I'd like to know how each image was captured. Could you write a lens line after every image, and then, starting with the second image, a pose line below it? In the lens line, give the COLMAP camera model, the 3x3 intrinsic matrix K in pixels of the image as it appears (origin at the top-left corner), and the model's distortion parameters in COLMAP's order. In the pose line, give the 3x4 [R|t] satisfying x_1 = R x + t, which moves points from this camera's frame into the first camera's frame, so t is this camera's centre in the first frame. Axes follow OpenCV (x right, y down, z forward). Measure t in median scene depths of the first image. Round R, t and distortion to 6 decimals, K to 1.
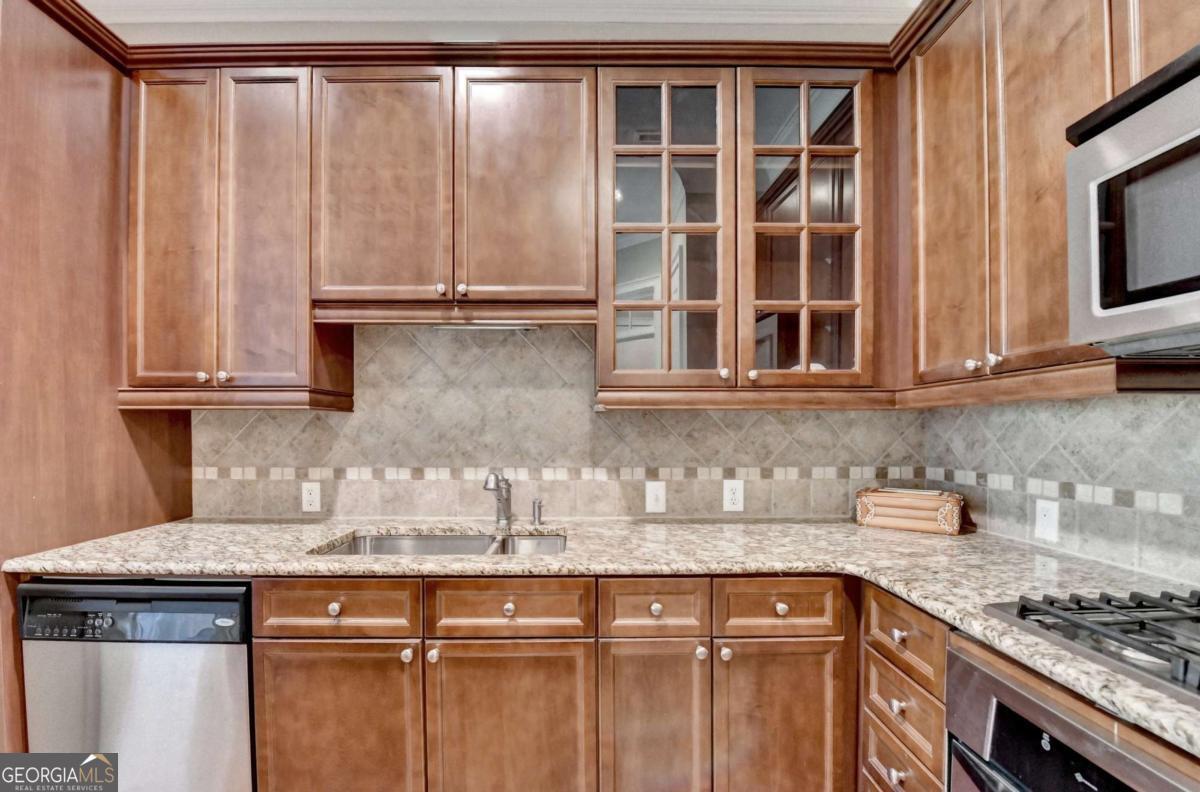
lens RADIAL K [[496.3, 0, 596.4], [0, 496.3, 430.2], [0, 0, 1]] dist [-0.020766, -0.000224]
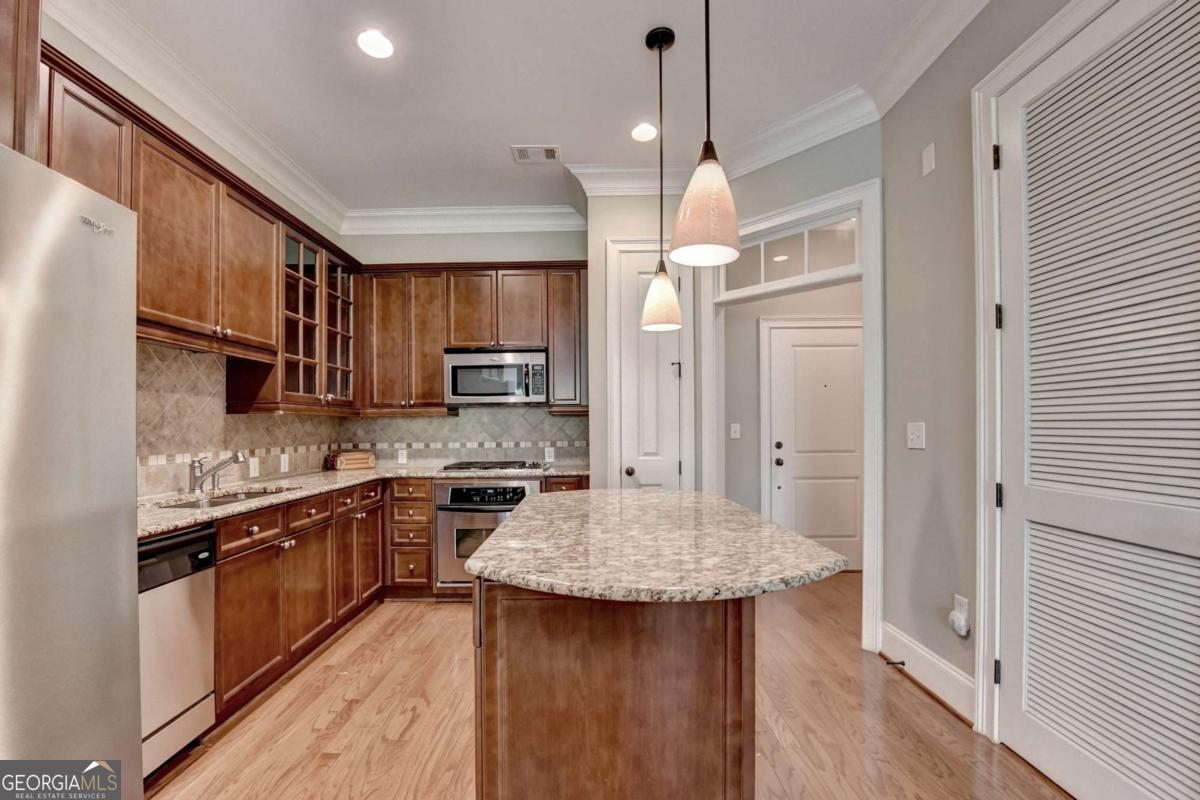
lens RADIAL K [[491.5, 0, 597.9], [0, 491.5, 421.5], [0, 0, 1]] dist [-0.021947, -0.000071]
pose [[-0.004068, 0.012765, 0.999910, -1.739842], [0.011587, 0.999852, -0.012717, 0.022439], [-0.999925, 0.011534, -0.004215, -0.132794]]
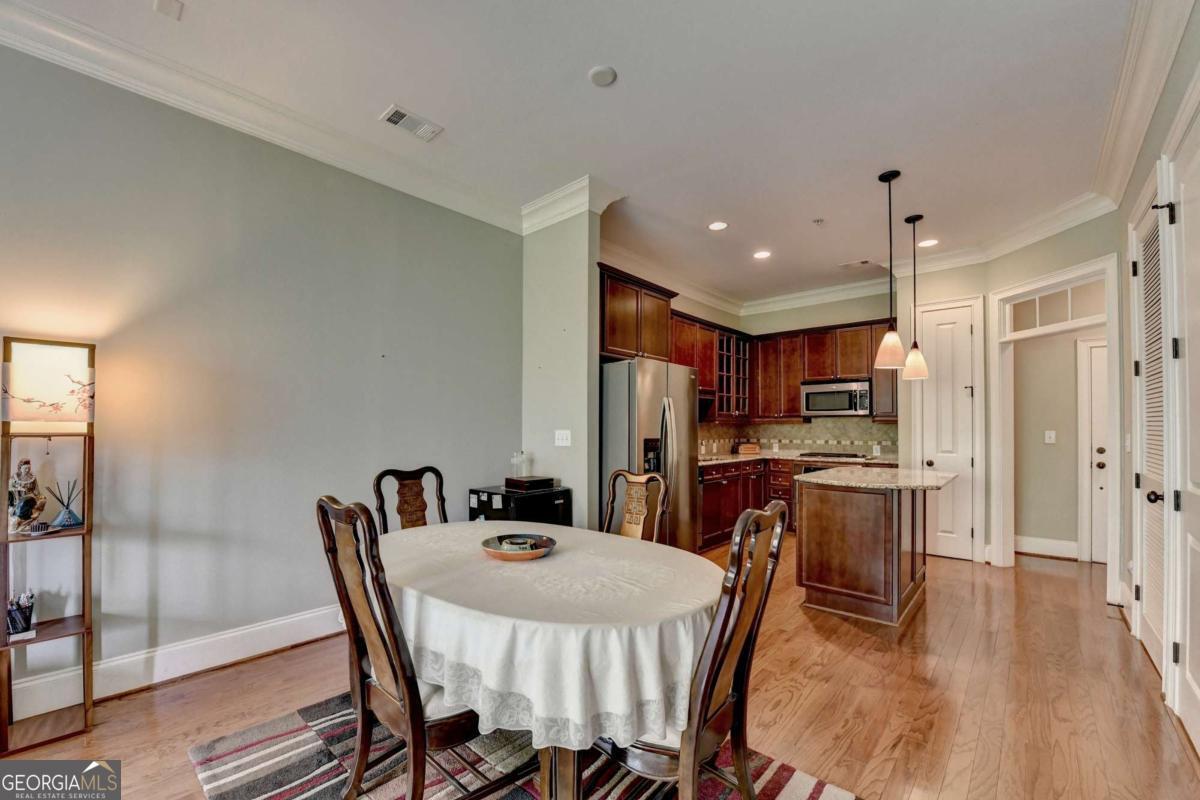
lens RADIAL K [[491.5, 0, 597.9], [0, 491.5, 421.5], [0, 0, 1]] dist [-0.021947, -0.000071]
pose [[0.664413, 0.012897, 0.747254, -3.291904], [-0.003126, 0.999890, -0.014478, 0.003284], [-0.747359, 0.007284, 0.664380, -0.759294]]
